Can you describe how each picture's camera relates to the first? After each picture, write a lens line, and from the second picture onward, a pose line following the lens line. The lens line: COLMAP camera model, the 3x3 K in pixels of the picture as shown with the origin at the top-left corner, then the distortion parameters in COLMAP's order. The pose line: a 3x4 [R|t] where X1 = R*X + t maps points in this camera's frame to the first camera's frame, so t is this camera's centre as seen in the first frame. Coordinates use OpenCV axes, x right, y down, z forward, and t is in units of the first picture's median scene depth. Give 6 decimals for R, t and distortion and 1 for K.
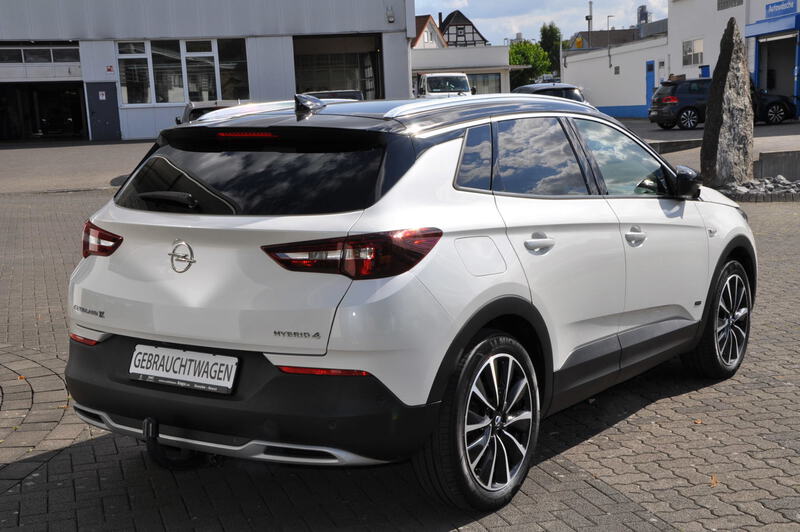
lens RADIAL K [[1126.4, 0, 400.0], [0, 1126.4, 266.0], [0, 0, 1]] dist [0.061636, 0.807504]
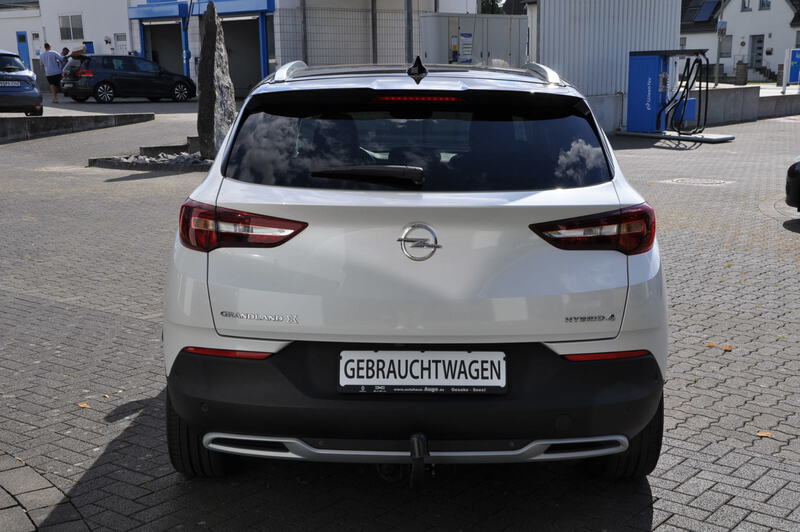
lens RADIAL K [[1040.9, 0, 400.0], [0, 1040.9, 266.0], [0, 0, 1]] dist [0.144221, 0.052871]
pose [[0.821629, -0.069230, 0.565804, -0.648031], [0.050875, 0.997542, 0.048177, -0.028711], [-0.567748, -0.010798, 0.823131, 0.359019]]
